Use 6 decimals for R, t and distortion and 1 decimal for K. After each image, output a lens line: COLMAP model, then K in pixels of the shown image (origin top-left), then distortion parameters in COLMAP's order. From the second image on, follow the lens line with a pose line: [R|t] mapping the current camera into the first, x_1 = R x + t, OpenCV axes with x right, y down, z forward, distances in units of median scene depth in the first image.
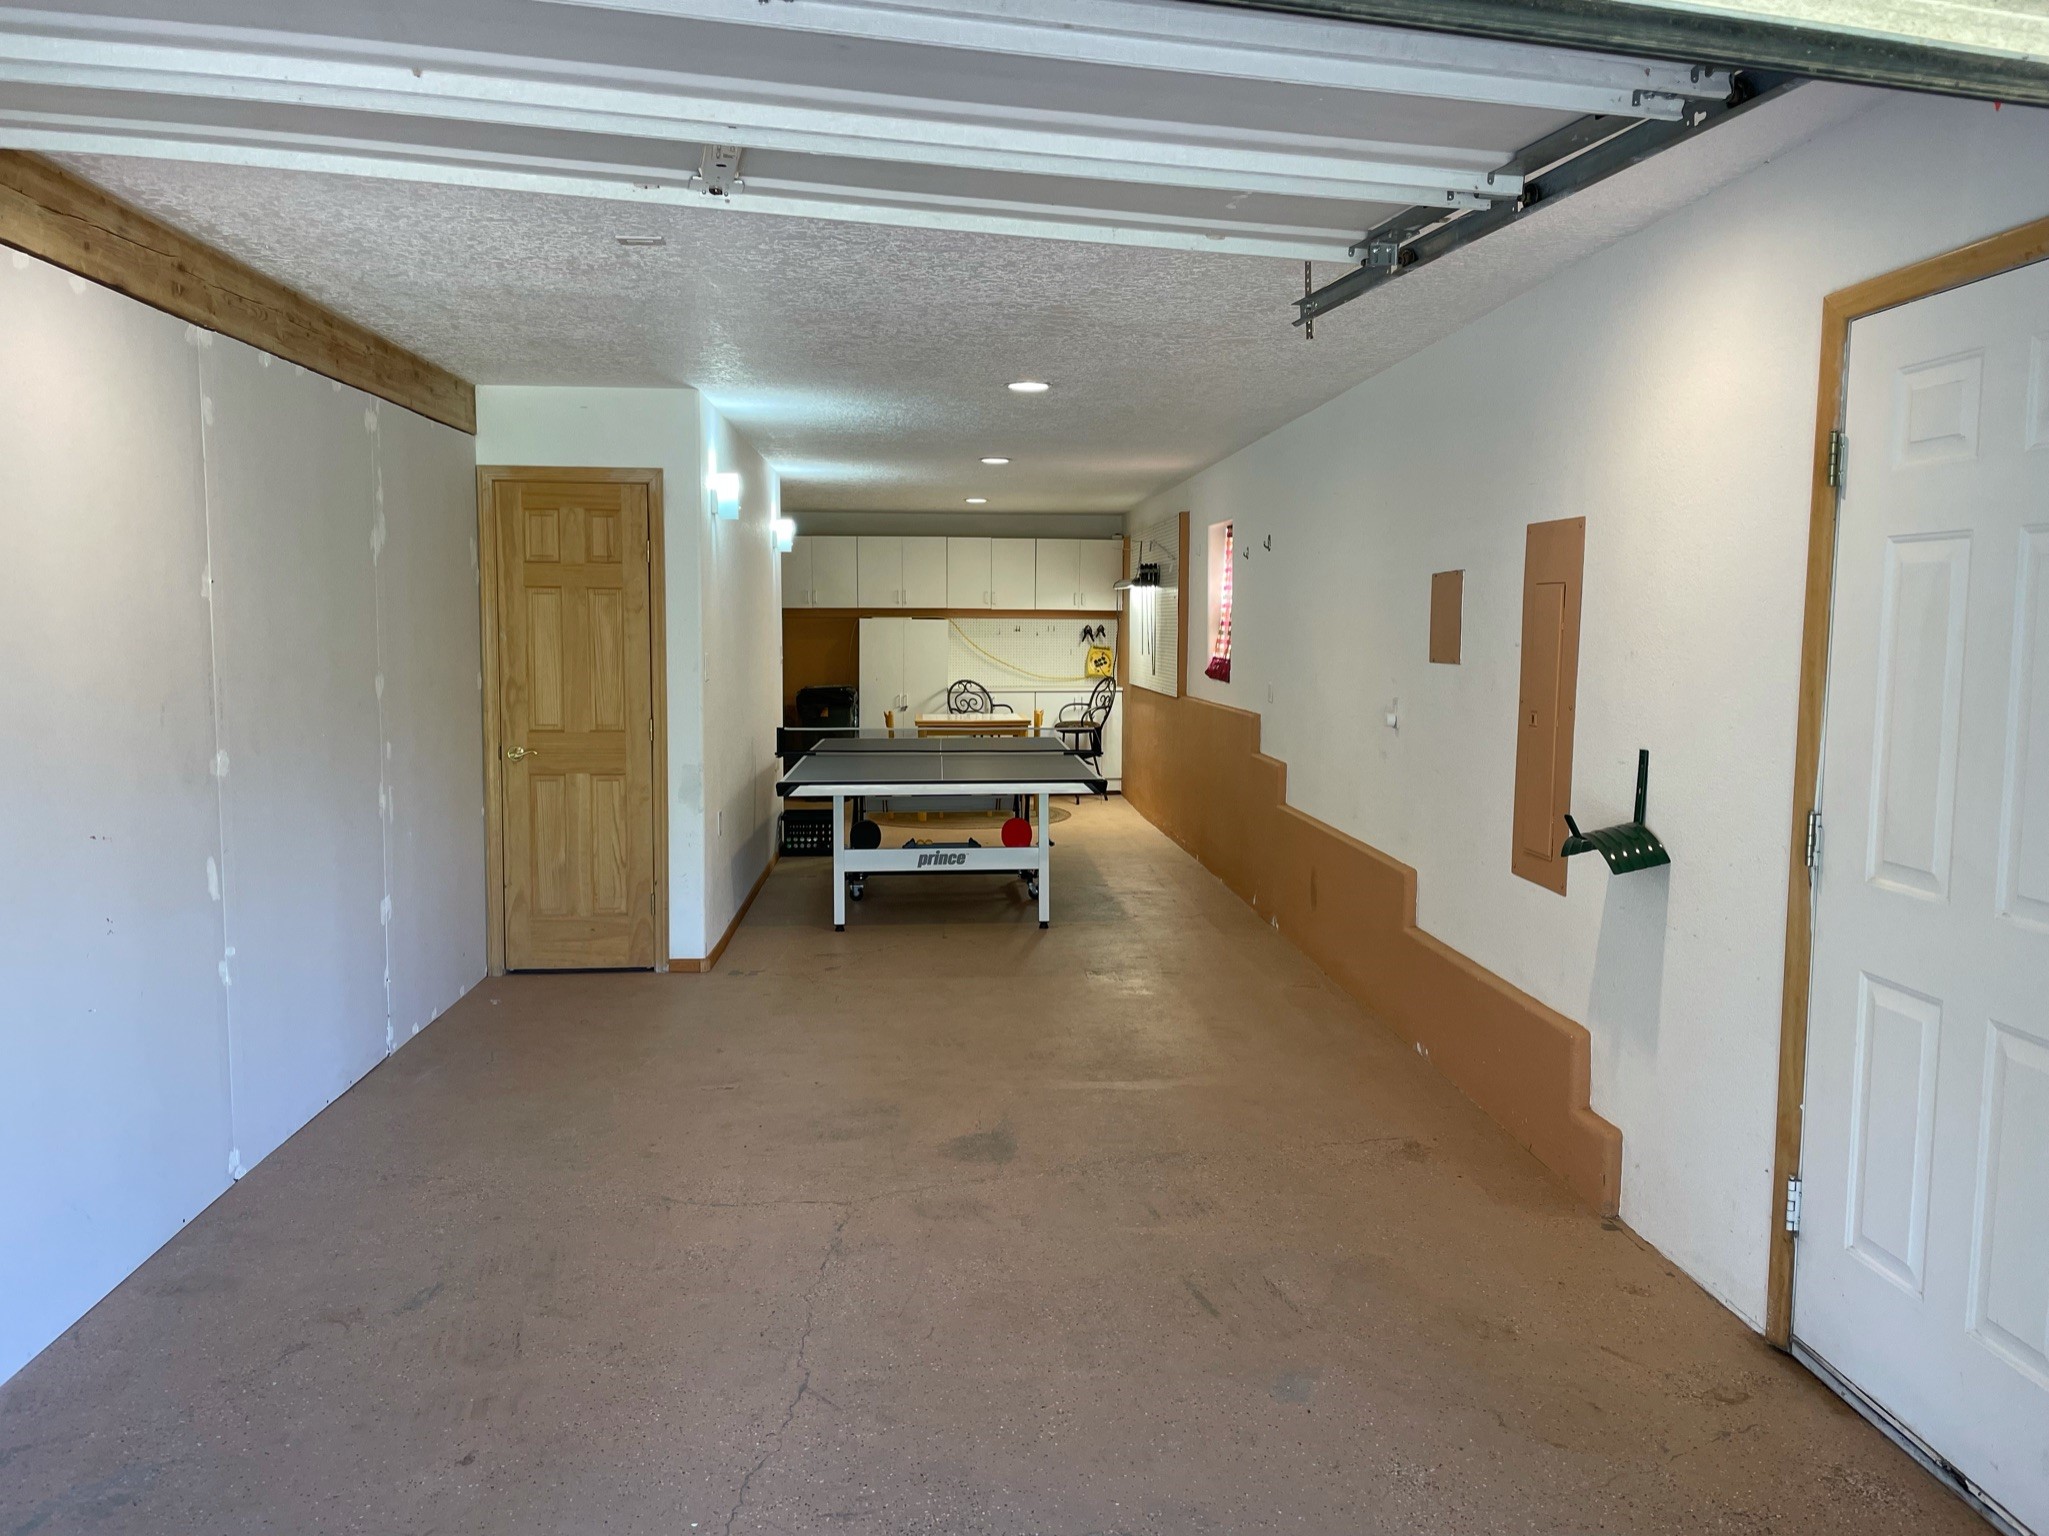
lens RADIAL K [[1533.5, 0, 1030.2], [0, 1533.5, 737.9], [0, 0, 1]] dist [0.098931, -0.115188]
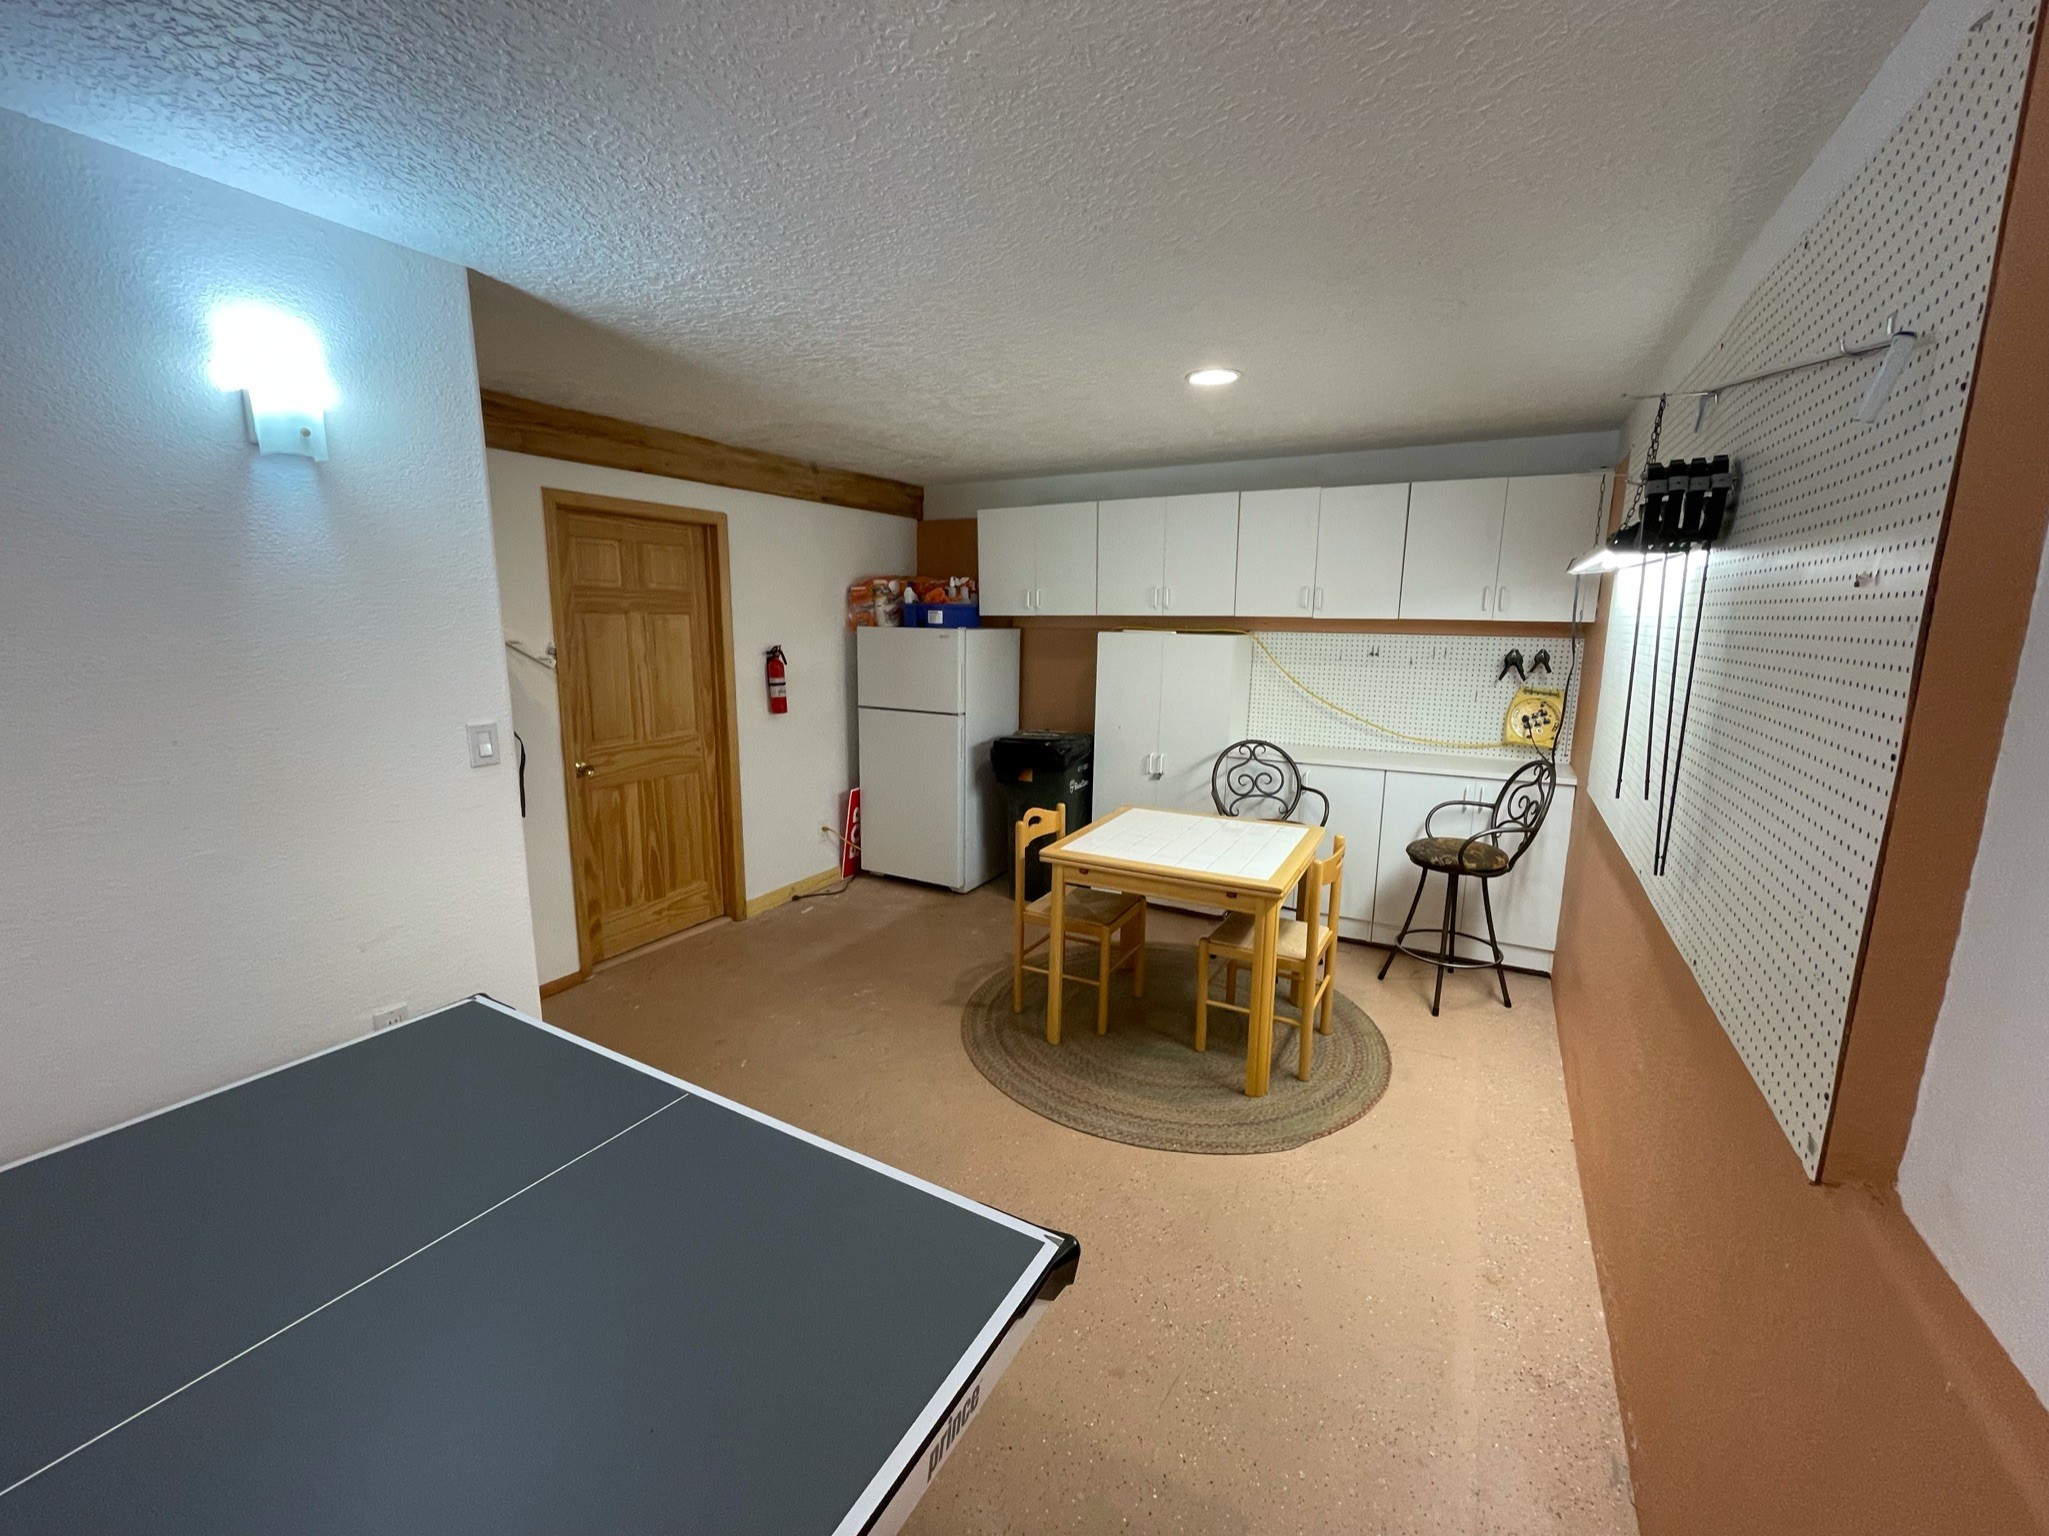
lens RADIAL K [[816.4, 0, 1024.6], [0, 816.4, 749.1], [0, 0, 1]] dist [0.008400, -0.000043]
pose [[0.837426, 0.090936, -0.538932, 0.052424], [-0.044439, 0.994125, 0.098692, -0.061064], [0.544741, -0.058698, 0.836548, 0.688922]]
